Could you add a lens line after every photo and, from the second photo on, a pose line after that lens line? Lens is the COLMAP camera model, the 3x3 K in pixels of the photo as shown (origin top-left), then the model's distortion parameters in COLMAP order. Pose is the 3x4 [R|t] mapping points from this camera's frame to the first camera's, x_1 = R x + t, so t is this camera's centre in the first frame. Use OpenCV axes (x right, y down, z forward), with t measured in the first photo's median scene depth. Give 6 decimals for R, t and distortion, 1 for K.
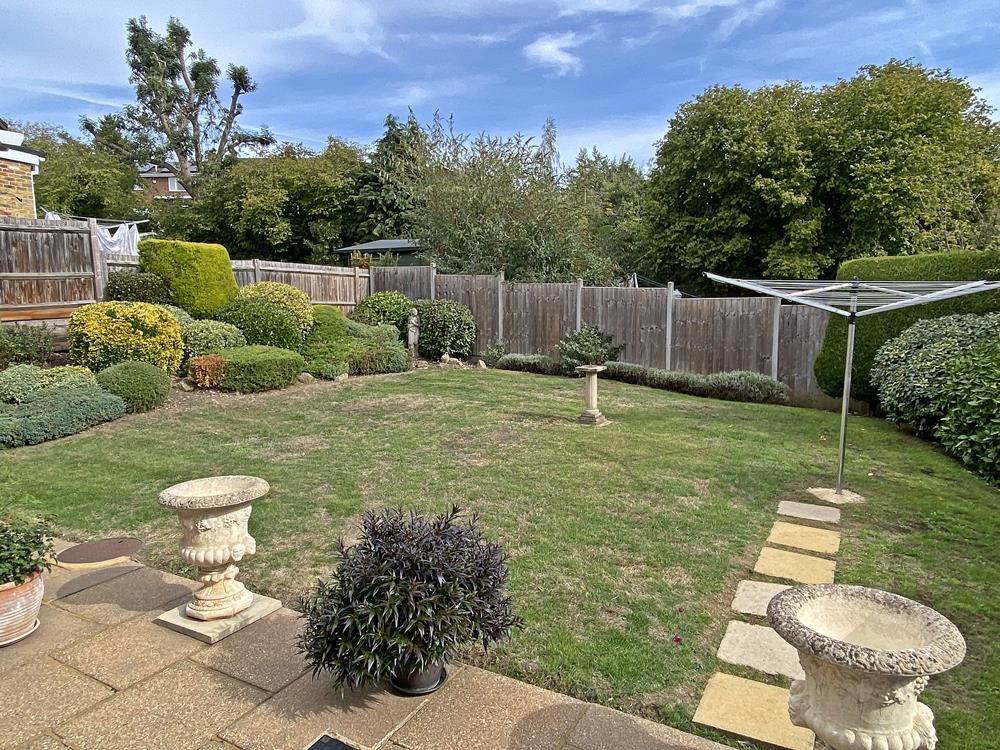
lens RADIAL K [[638.5, 0, 500.0], [0, 638.5, 375.0], [0, 0, 1]] dist [-0.000439, -0.000177]
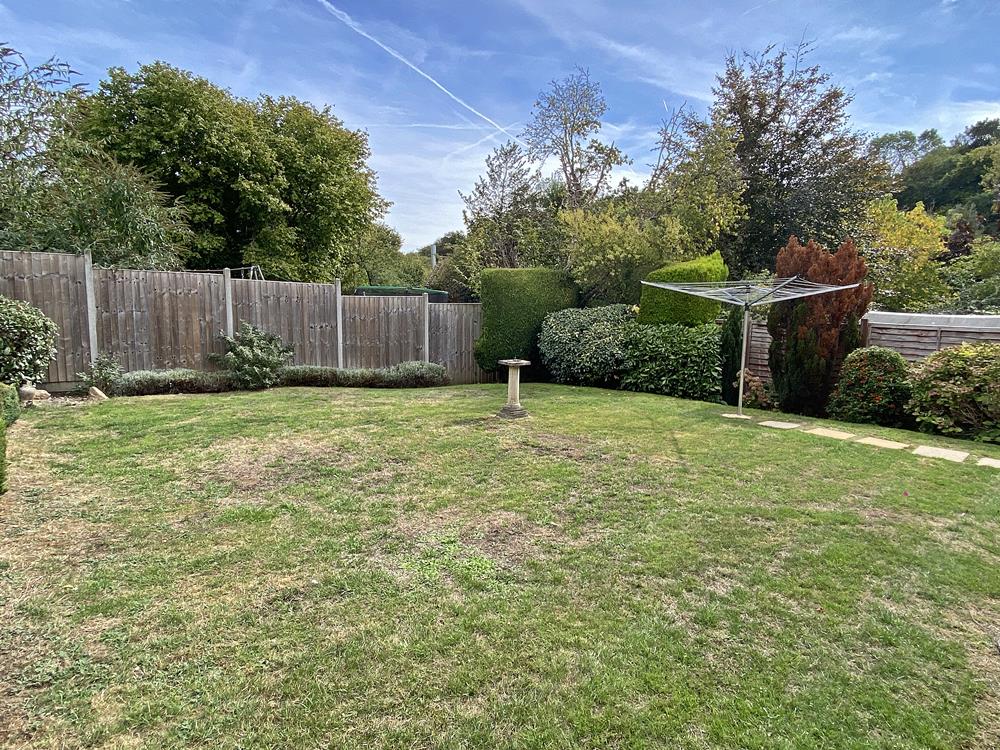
lens RADIAL K [[558.2, 0, 500.0], [0, 558.2, 375.0], [0, 0, 1]] dist [0.000104, -0.000125]
pose [[0.404235, -0.111865, 0.907789, -0.392061], [0.097081, 0.992134, 0.079029, -0.039736], [-0.909489, 0.056183, 0.411915, 0.401323]]
